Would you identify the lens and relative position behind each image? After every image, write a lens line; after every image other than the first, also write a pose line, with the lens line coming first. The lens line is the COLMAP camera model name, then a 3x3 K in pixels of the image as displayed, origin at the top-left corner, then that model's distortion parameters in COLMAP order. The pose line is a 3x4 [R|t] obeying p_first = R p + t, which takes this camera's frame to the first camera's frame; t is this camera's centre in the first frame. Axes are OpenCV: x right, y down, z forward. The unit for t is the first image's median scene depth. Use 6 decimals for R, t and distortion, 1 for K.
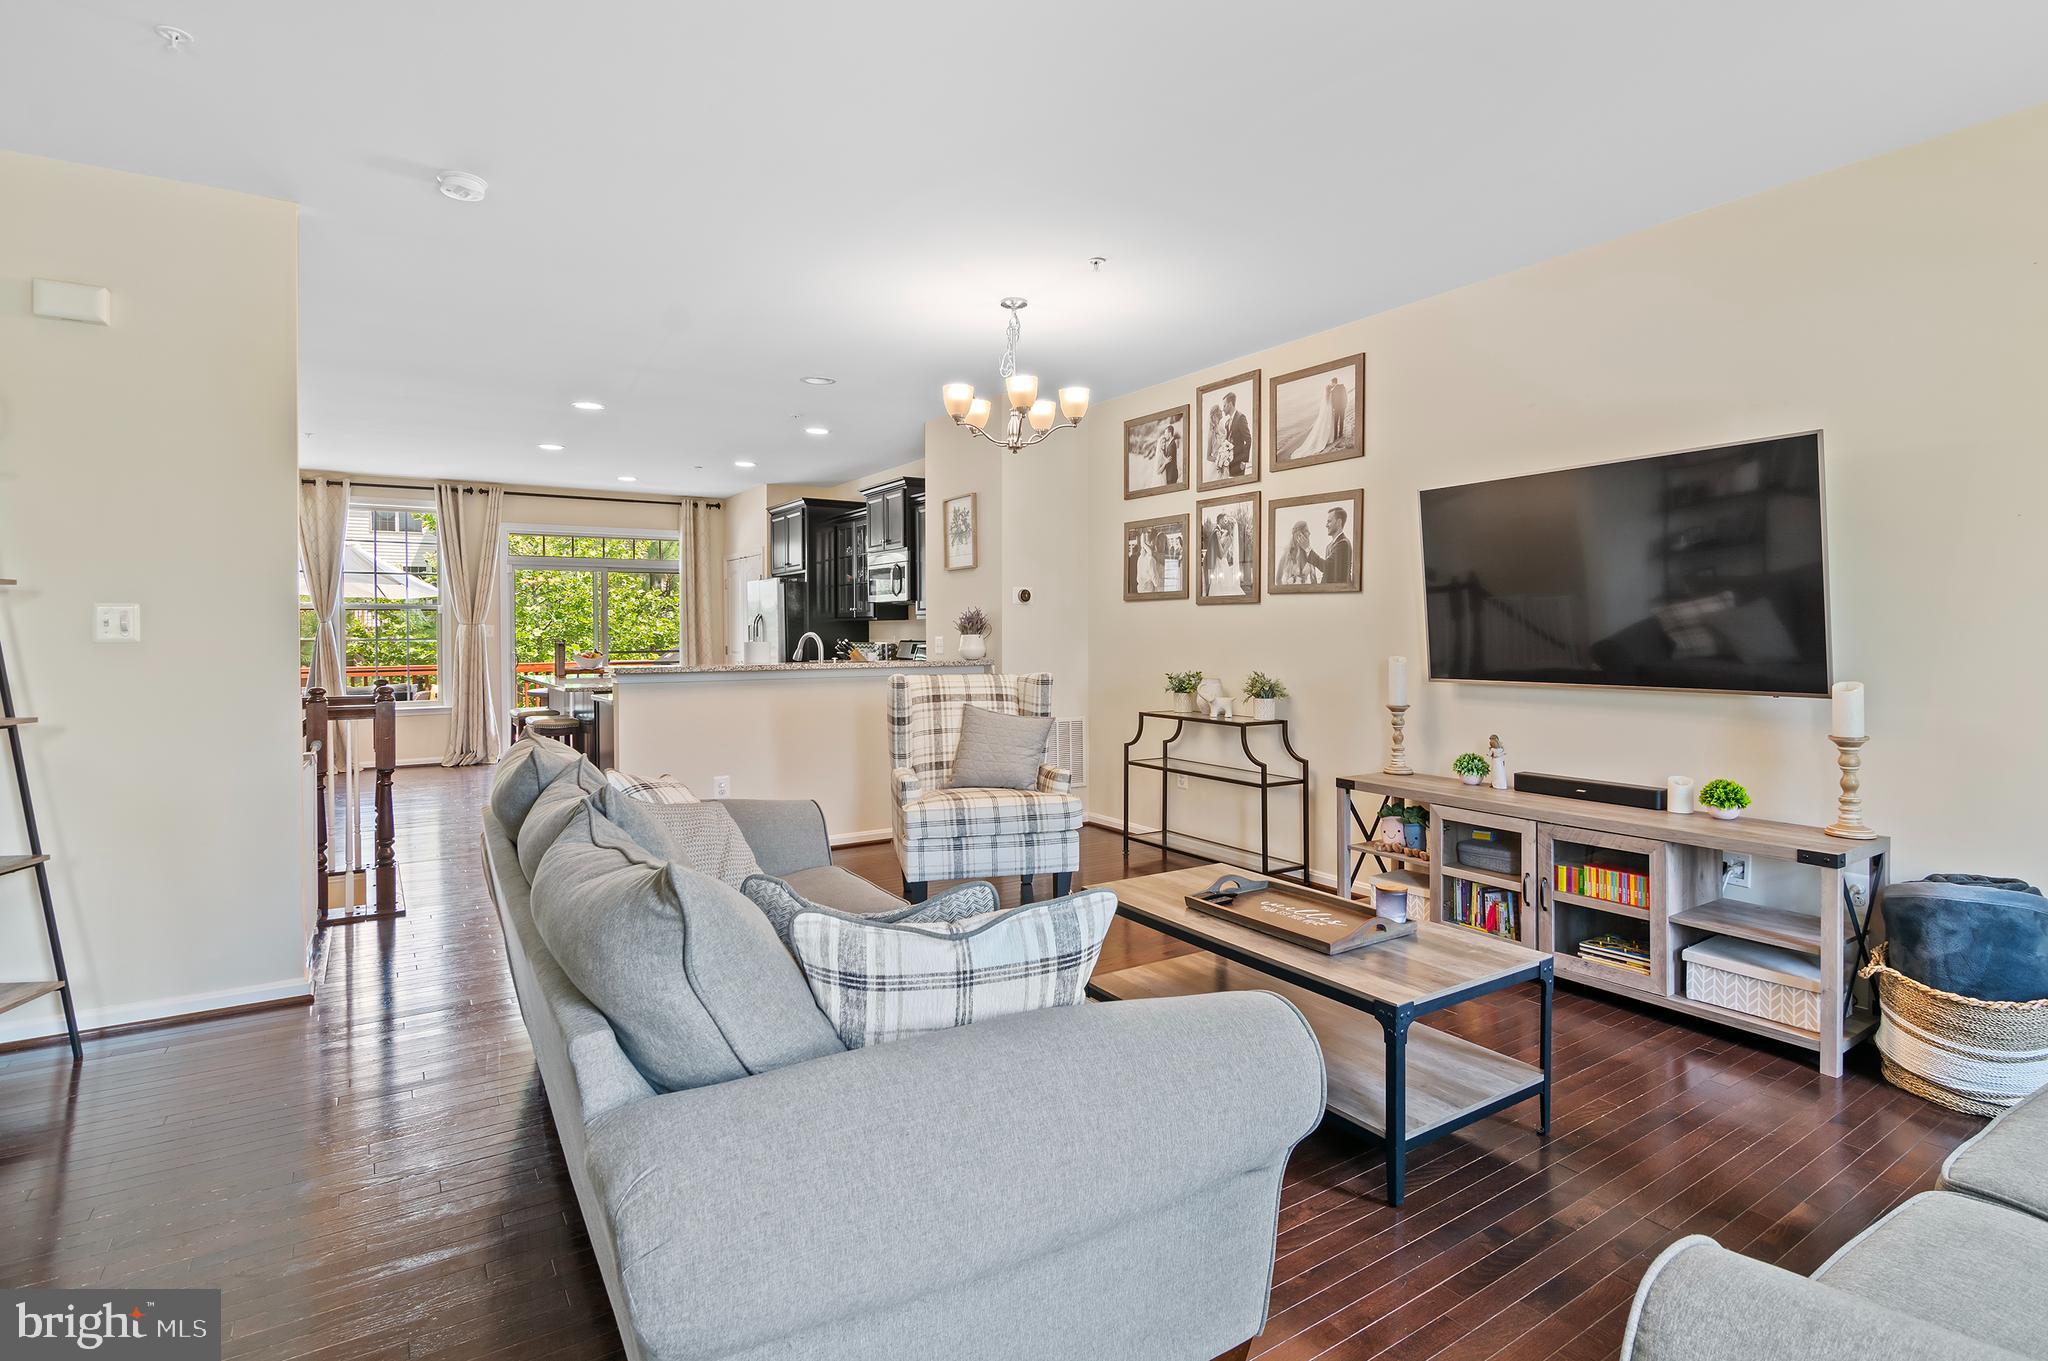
lens RADIAL K [[1010.7, 0, 1030.9], [0, 1010.7, 633.5], [0, 0, 1]] dist [-0.012554, -0.000623]
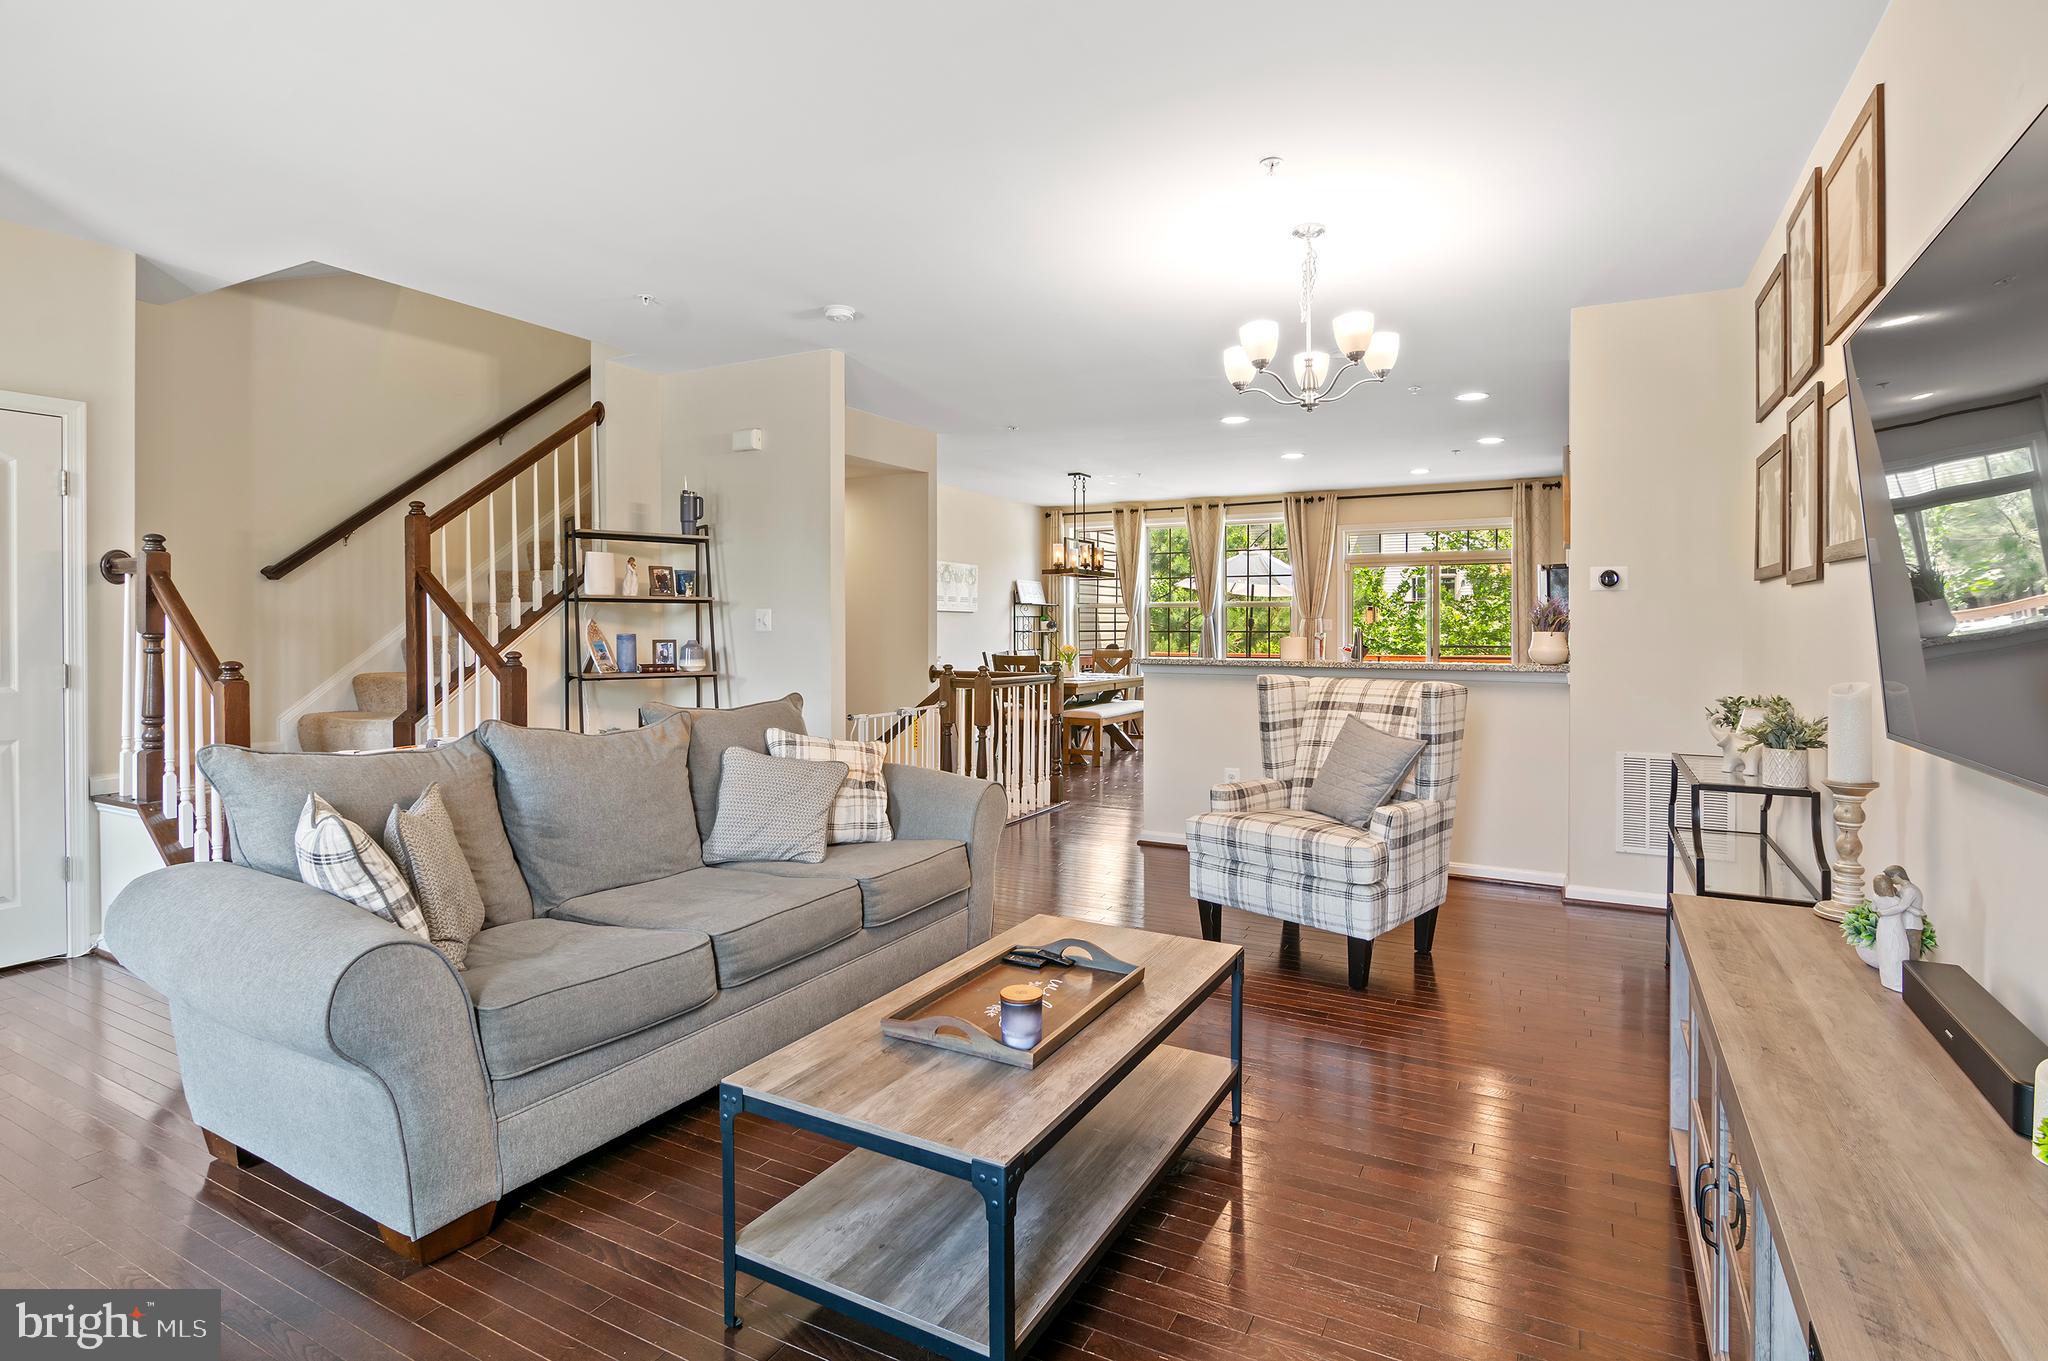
lens RADIAL K [[1010.7, 0, 1030.9], [0, 1010.7, 633.5], [0, 0, 1]] dist [-0.012554, -0.000623]
pose [[0.468010, 0.010257, -0.883664, 0.312252], [-0.004960, 0.999947, 0.008980, -0.001915], [0.883709, 0.000180, 0.468037, 0.215148]]
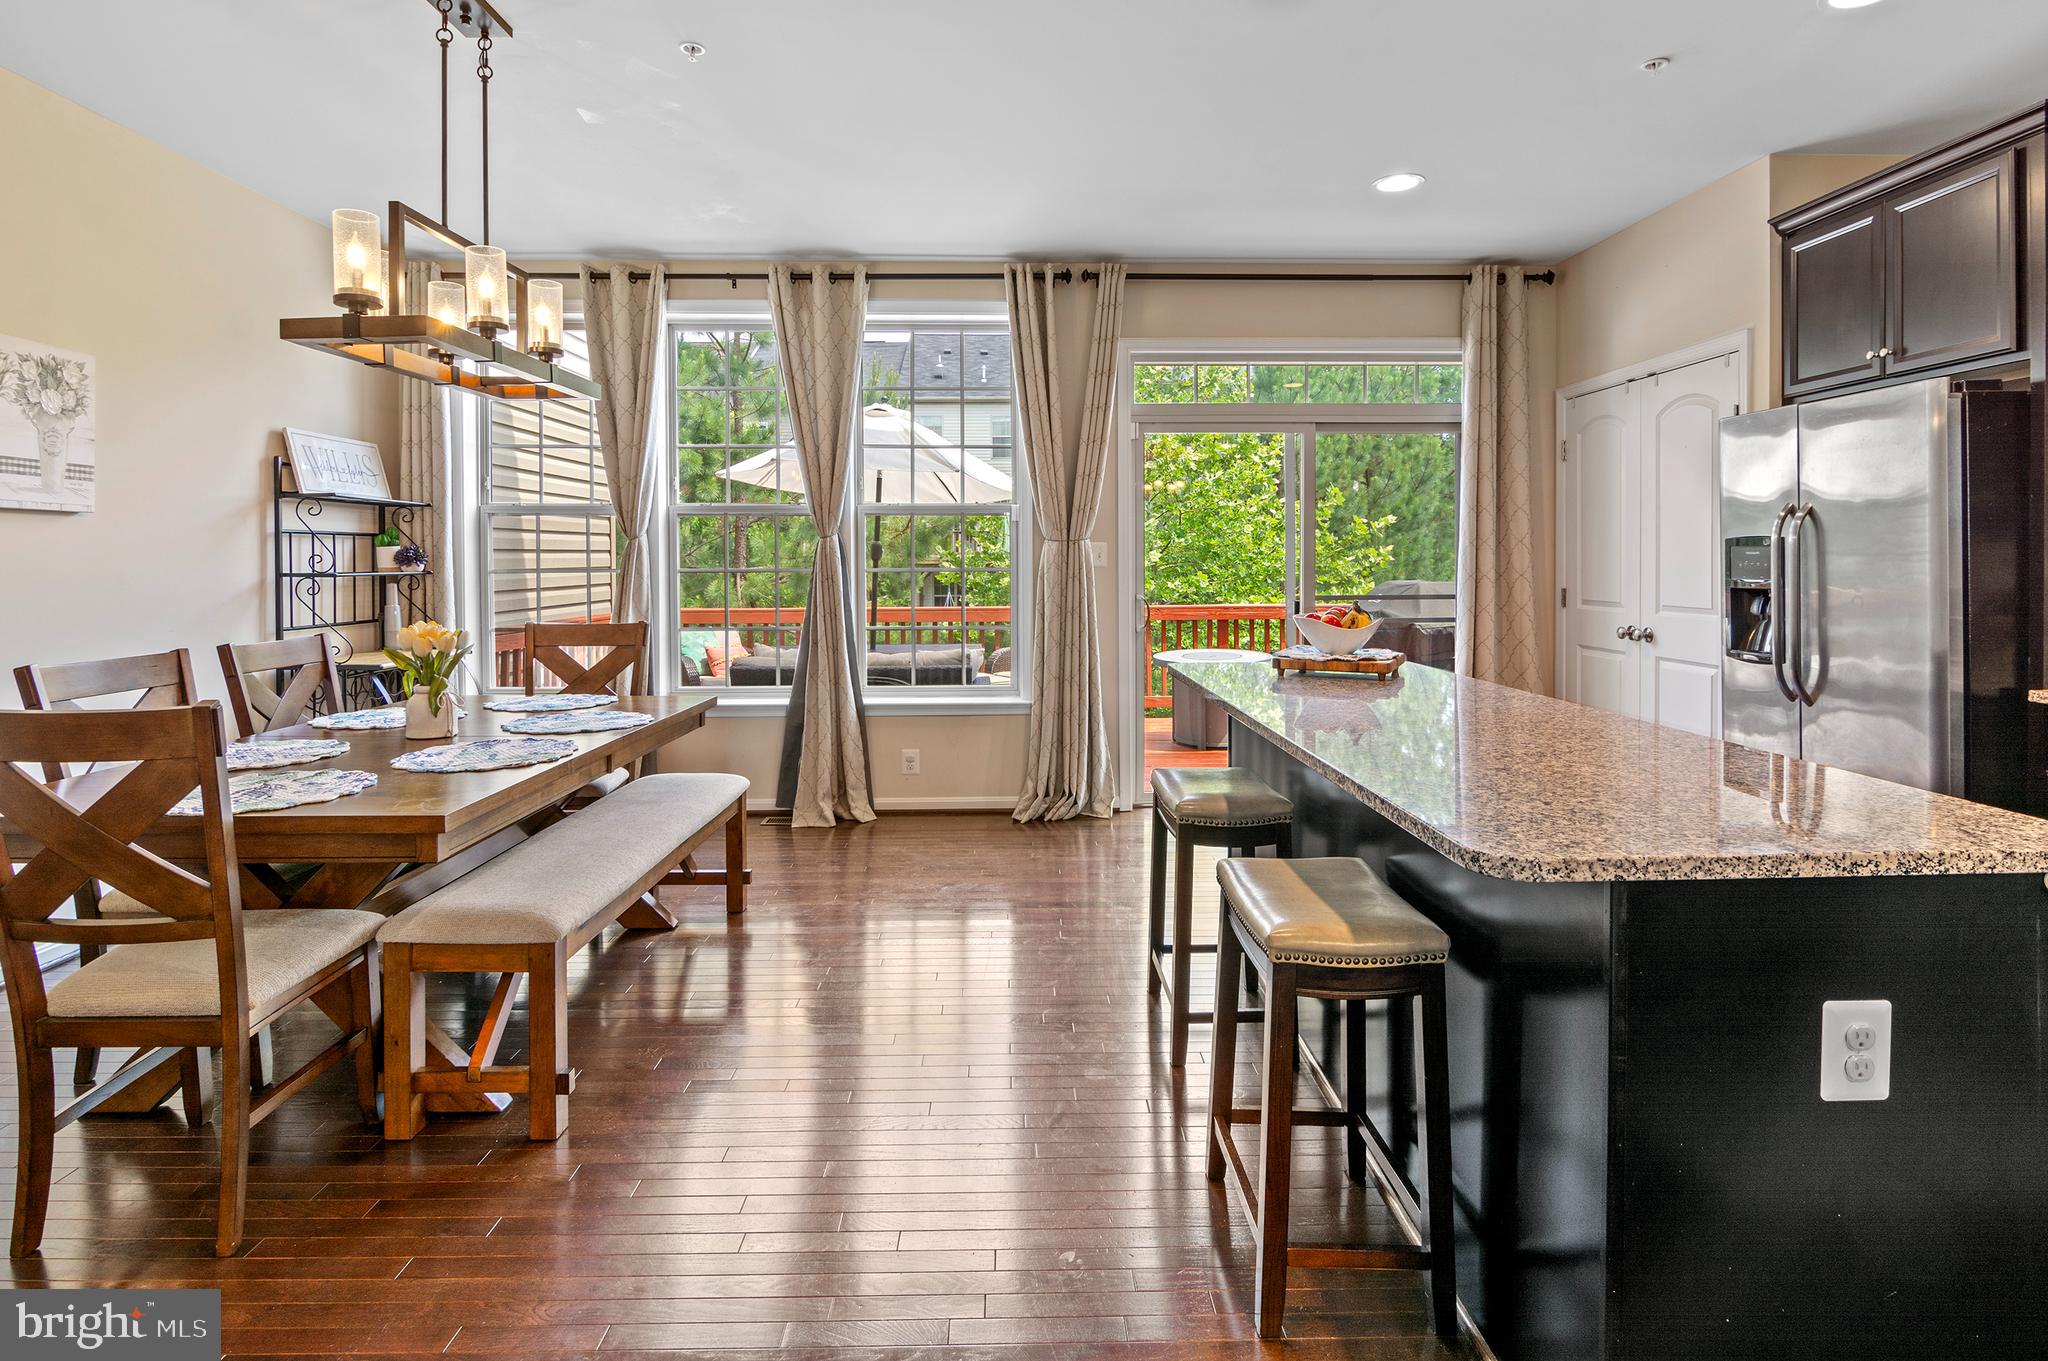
lens RADIAL K [[976.1, 0, 1031.9], [0, 976.1, 576.5], [0, 0, 1]] dist [-0.001826, -0.000198]
pose [[0.851308, 0.011493, -0.524541, -0.336735], [-0.002154, 0.999828, 0.018411, -0.000636], [0.524662, -0.014544, 0.851186, 0.614932]]
